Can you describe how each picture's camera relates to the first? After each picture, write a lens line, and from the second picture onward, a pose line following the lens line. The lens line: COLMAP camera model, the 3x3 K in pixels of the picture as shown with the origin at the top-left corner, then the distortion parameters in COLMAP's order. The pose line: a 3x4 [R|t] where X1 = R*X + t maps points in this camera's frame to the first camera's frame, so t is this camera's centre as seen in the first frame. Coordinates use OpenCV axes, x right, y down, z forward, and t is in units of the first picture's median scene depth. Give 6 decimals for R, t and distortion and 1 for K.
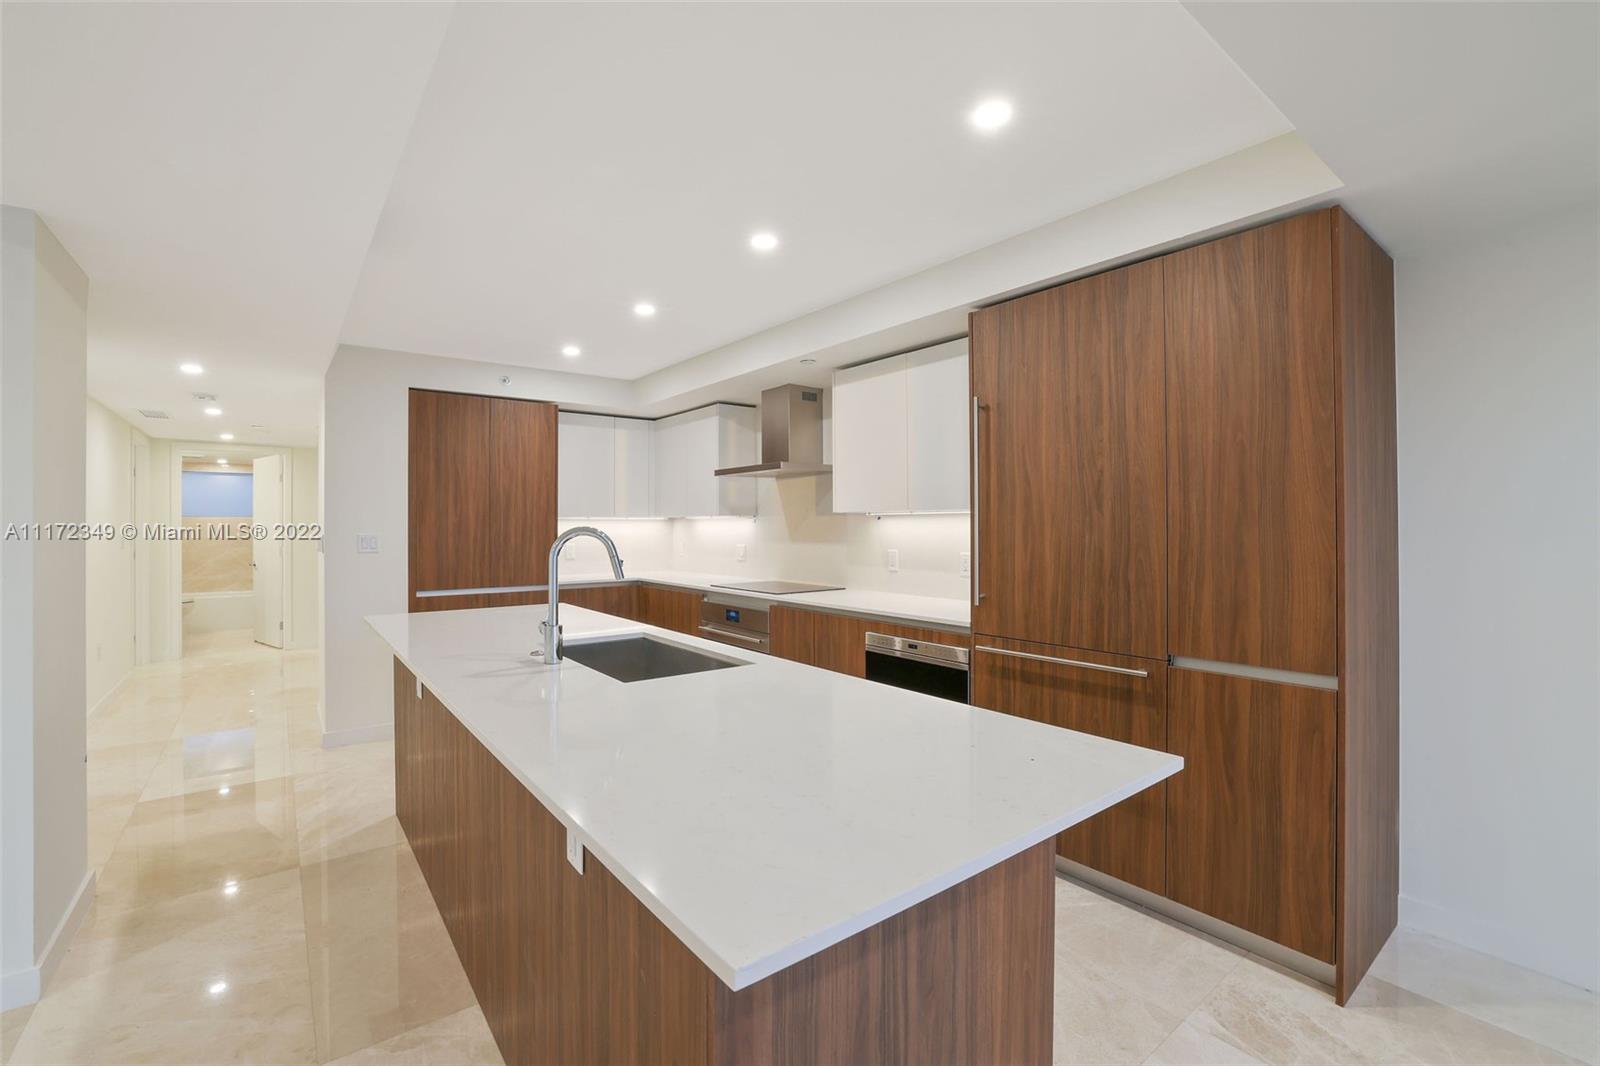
lens RADIAL K [[695.9, 0, 793.3], [0, 695.9, 532.0], [0, 0, 1]] dist [-0.026241, 0.000027]
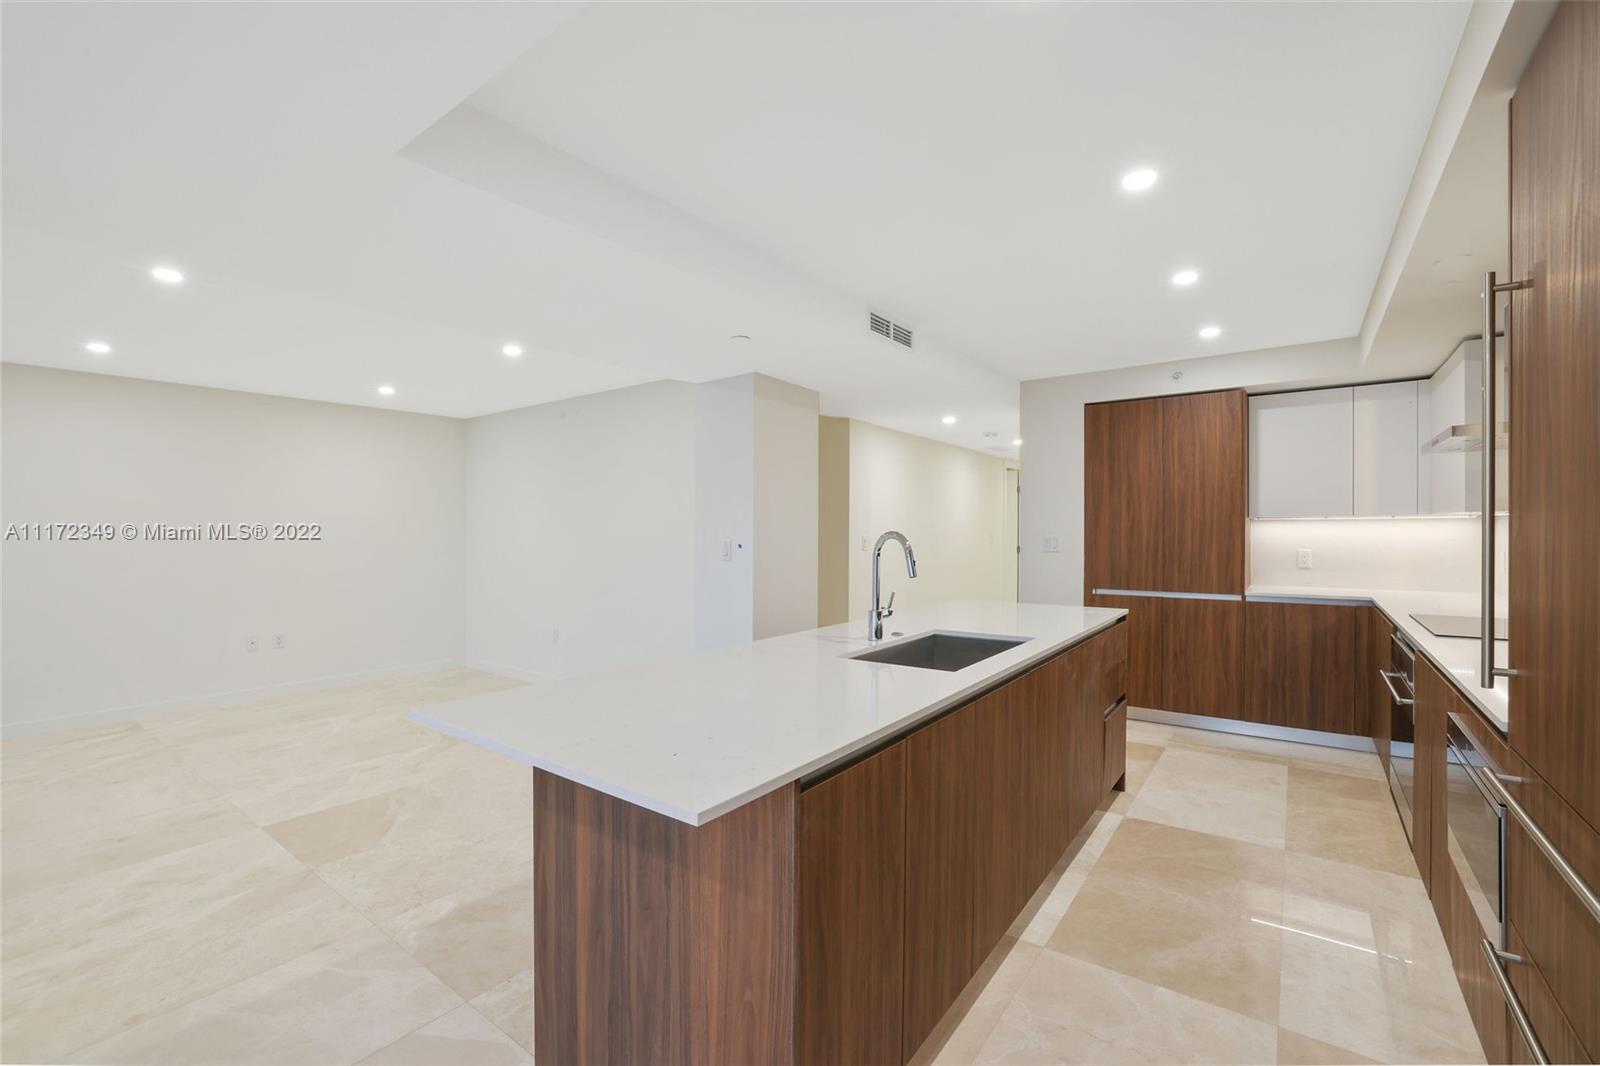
lens RADIAL K [[695.9, 0, 793.3], [0, 695.9, 532.0], [0, 0, 1]] dist [-0.026241, 0.000027]
pose [[0.270543, 0.002792, -0.962704, 0.381173], [-0.007189, 0.999974, 0.000880, -0.001192], [0.962681, 0.006683, 0.270556, 0.240625]]
